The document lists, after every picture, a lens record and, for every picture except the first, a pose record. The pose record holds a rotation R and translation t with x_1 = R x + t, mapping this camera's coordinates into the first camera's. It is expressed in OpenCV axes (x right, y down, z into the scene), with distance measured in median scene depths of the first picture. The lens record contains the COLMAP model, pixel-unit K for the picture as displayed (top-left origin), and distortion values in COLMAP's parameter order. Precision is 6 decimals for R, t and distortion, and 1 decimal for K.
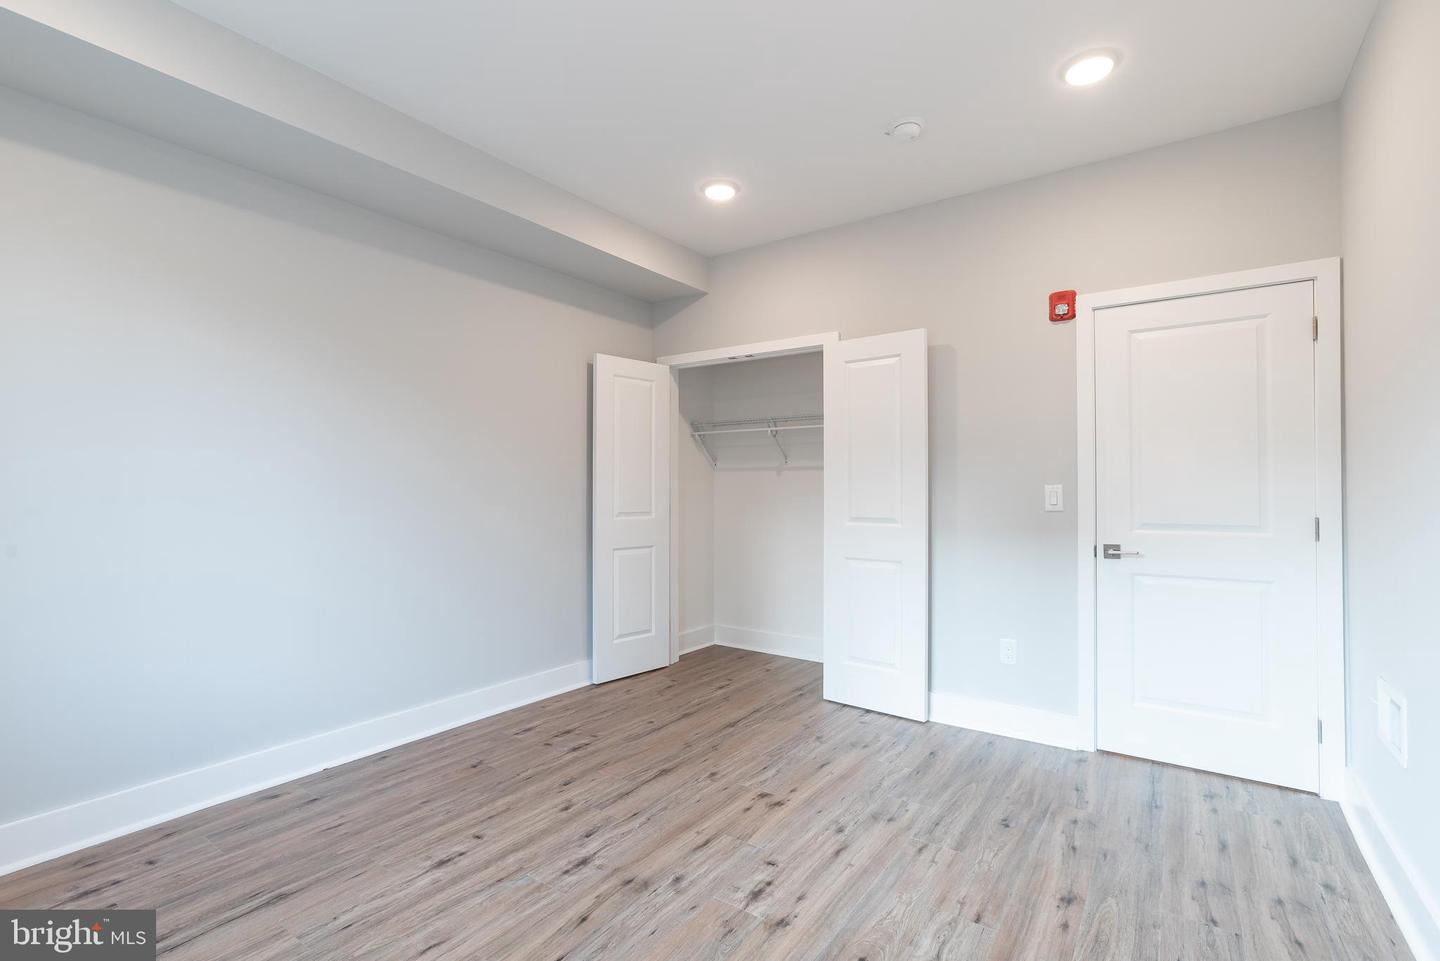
lens RADIAL K [[669.9, 0, 742.6], [0, 669.9, 479.1], [0, 0, 1]] dist [-0.024673, 0.016161]
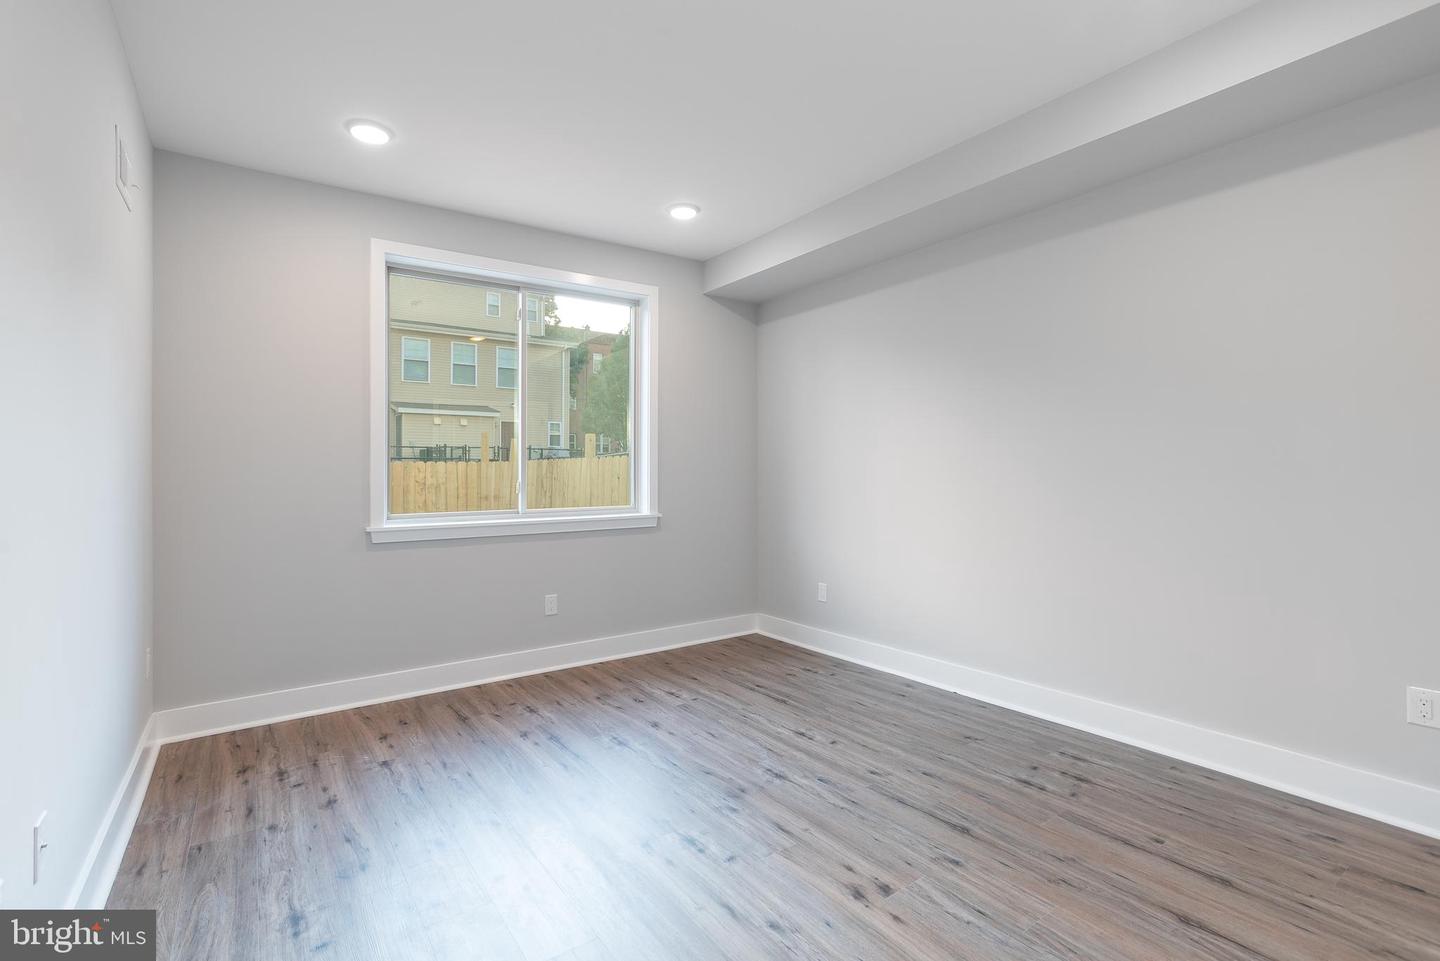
lens RADIAL K [[669.9, 0, 742.6], [0, 669.9, 479.1], [0, 0, 1]] dist [-0.024673, 0.016161]
pose [[-0.336534, 0.010402, -0.941614, 0.820450], [0.025940, 0.999662, 0.001773, -0.001586], [0.941314, -0.023829, -0.336690, 1.141831]]
